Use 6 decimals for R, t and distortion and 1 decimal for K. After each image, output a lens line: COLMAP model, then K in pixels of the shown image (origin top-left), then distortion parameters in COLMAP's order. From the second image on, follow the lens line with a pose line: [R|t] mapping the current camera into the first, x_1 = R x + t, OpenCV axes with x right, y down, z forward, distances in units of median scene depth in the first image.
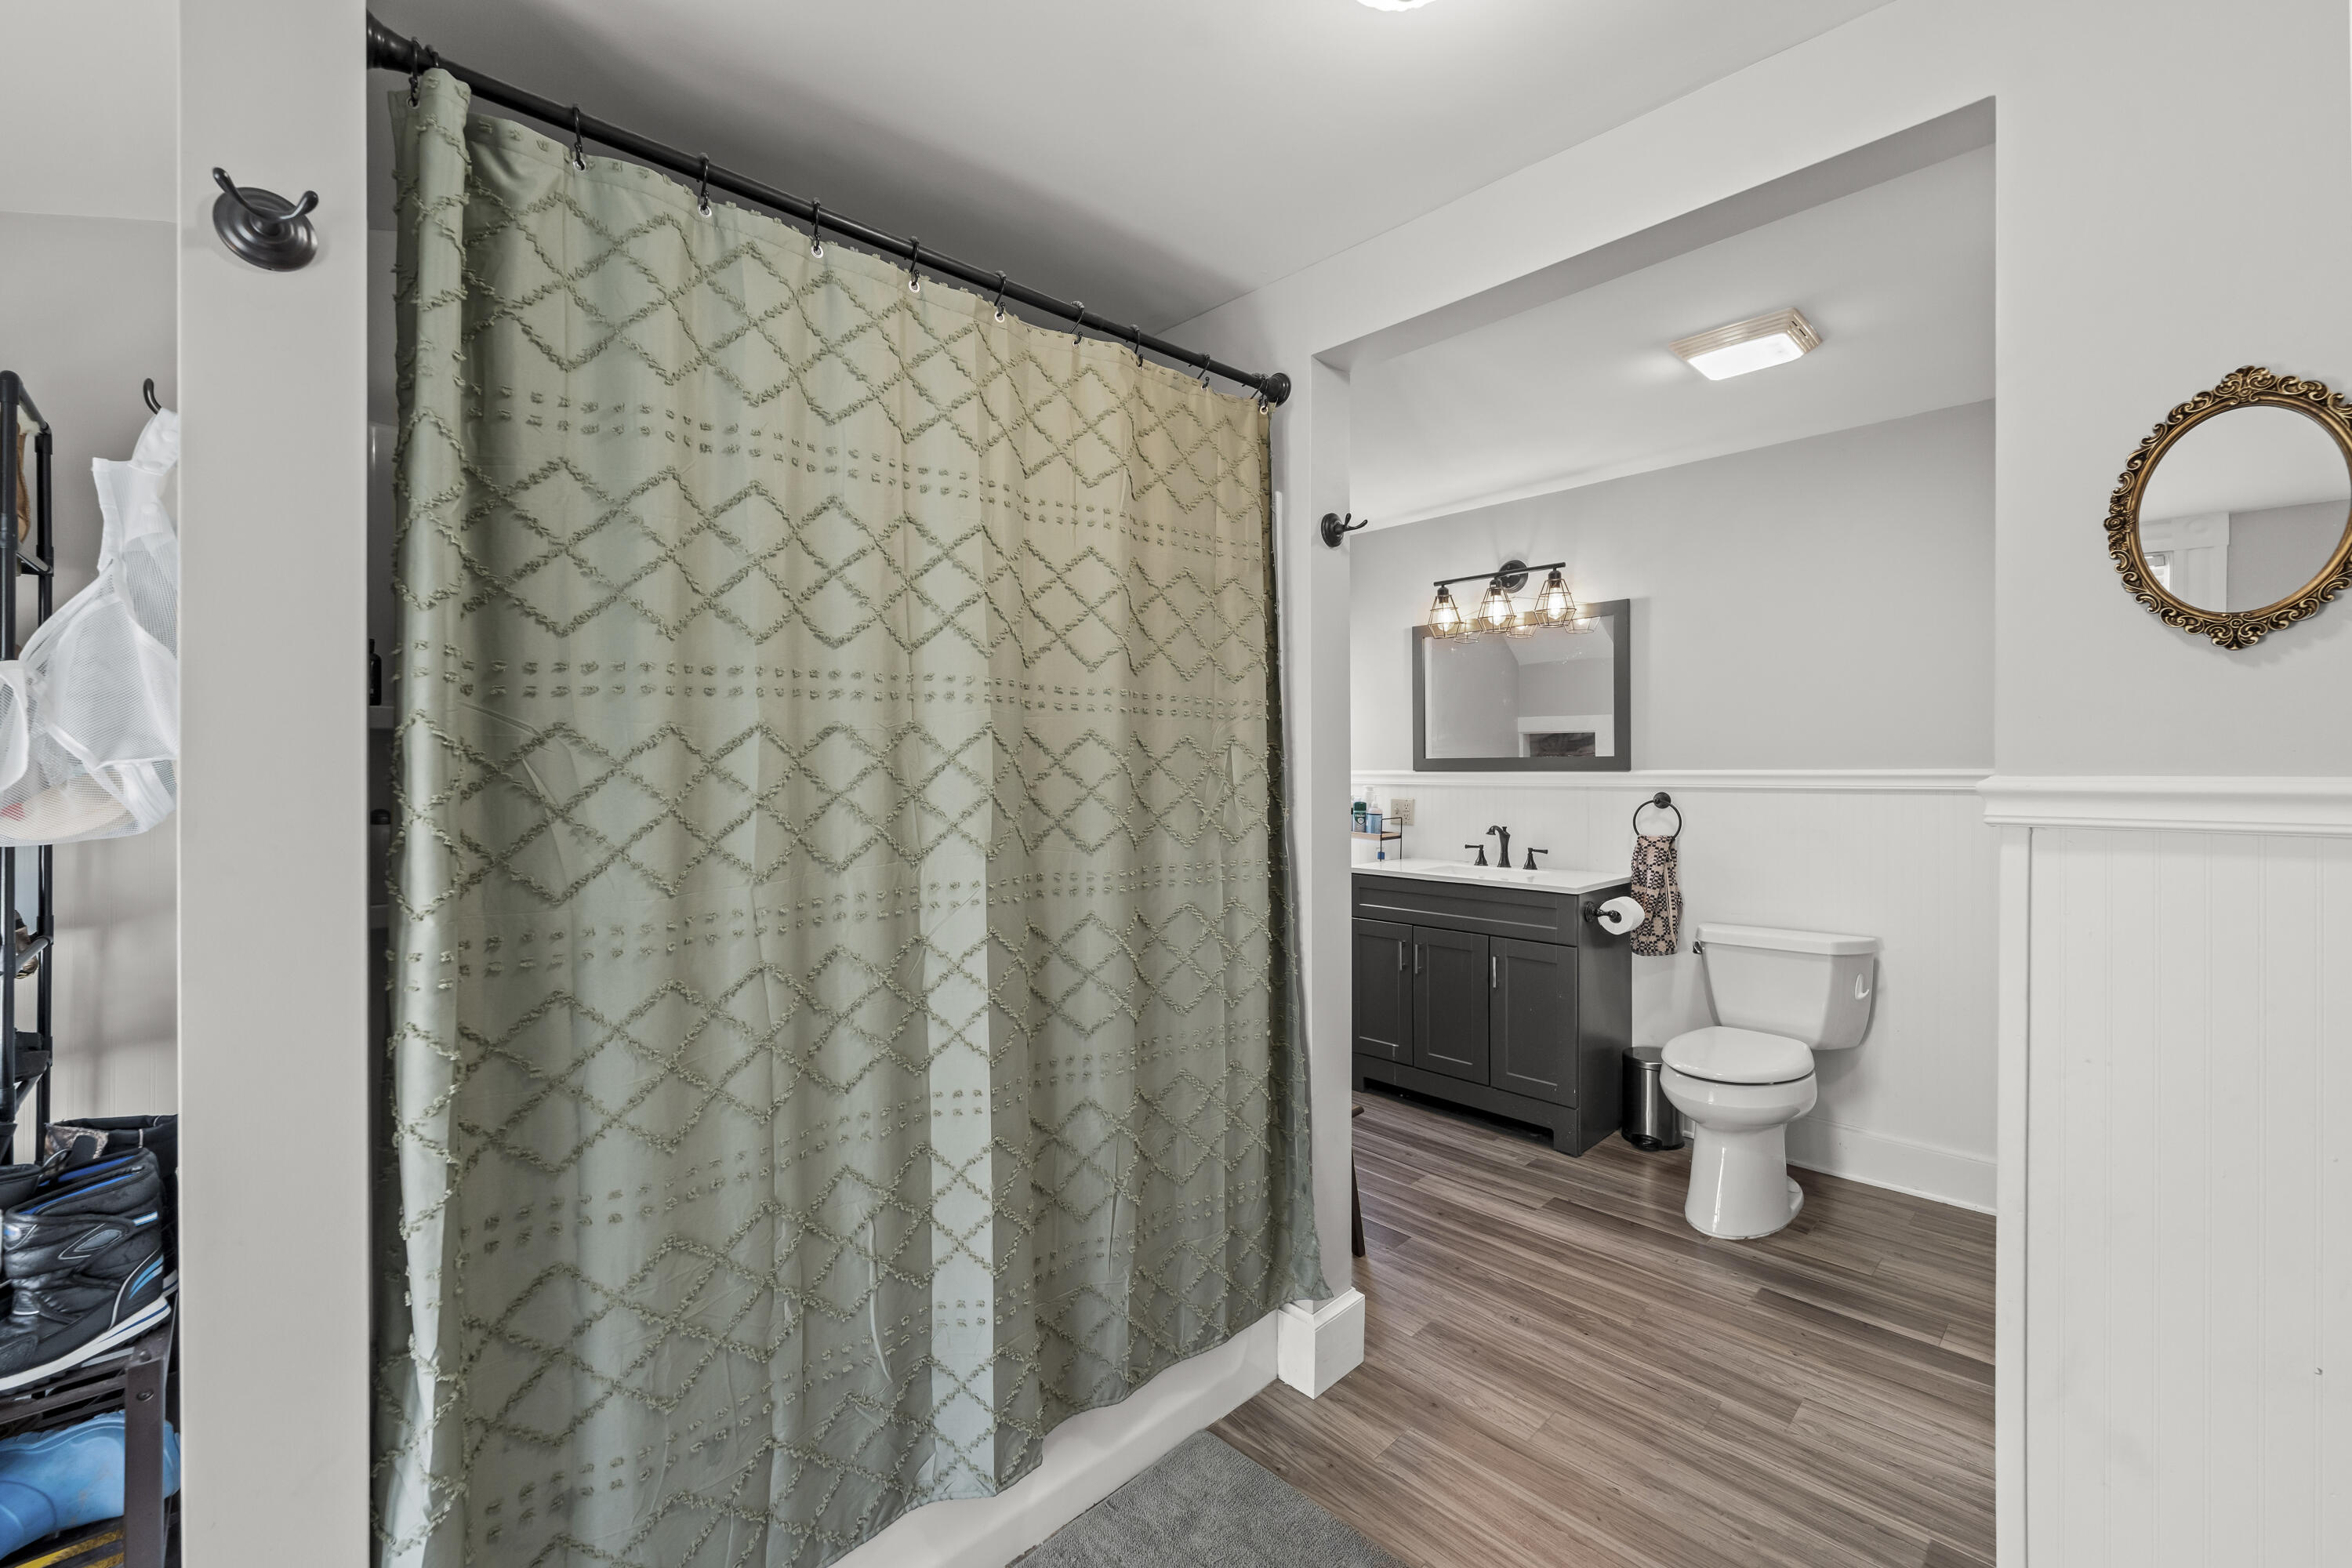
lens RADIAL K [[951.5, 0, 1165.2], [0, 951.5, 761.4], [0, 0, 1]] dist [0.001505, 0.000040]
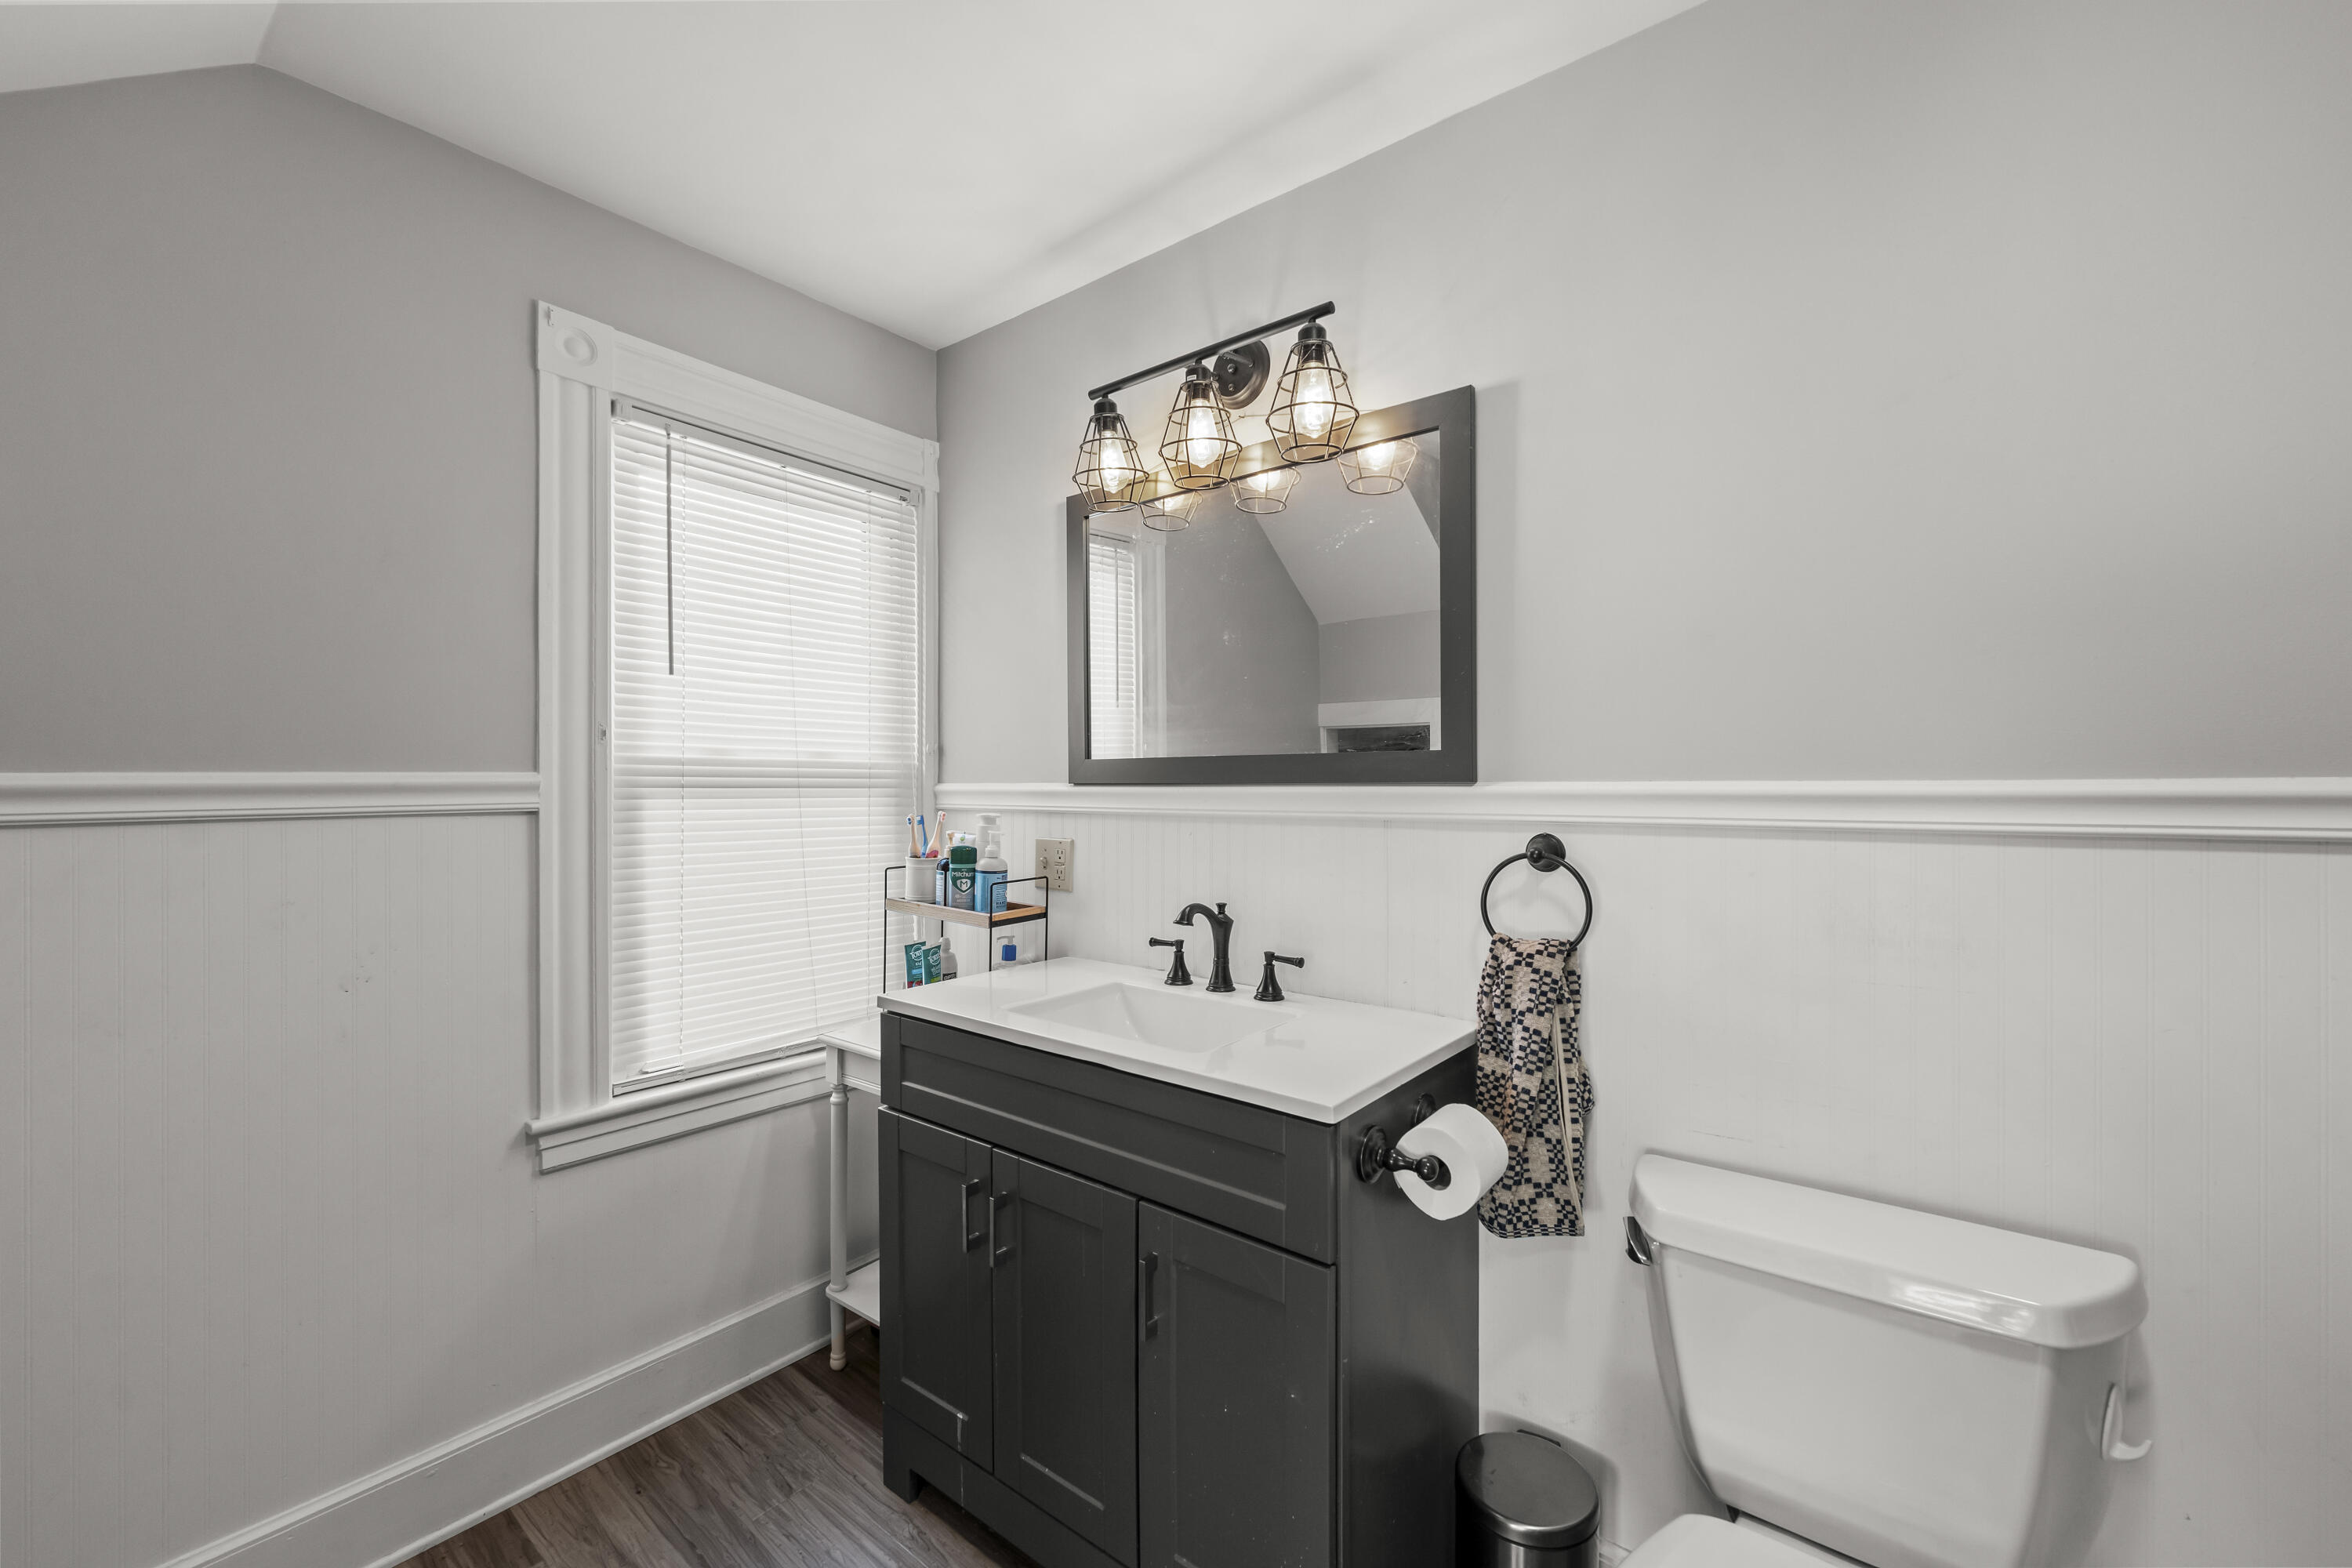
lens RADIAL K [[947.7, 0, 1171.1], [0, 947.7, 772.5], [0, 0, 1]] dist [-0.000065, -0.000119]
pose [[0.990833, 0.001122, 0.135085, 0.289162], [-0.000631, 0.999993, -0.003681, 0.006476], [-0.135088, 0.003562, 0.990827, 0.583135]]
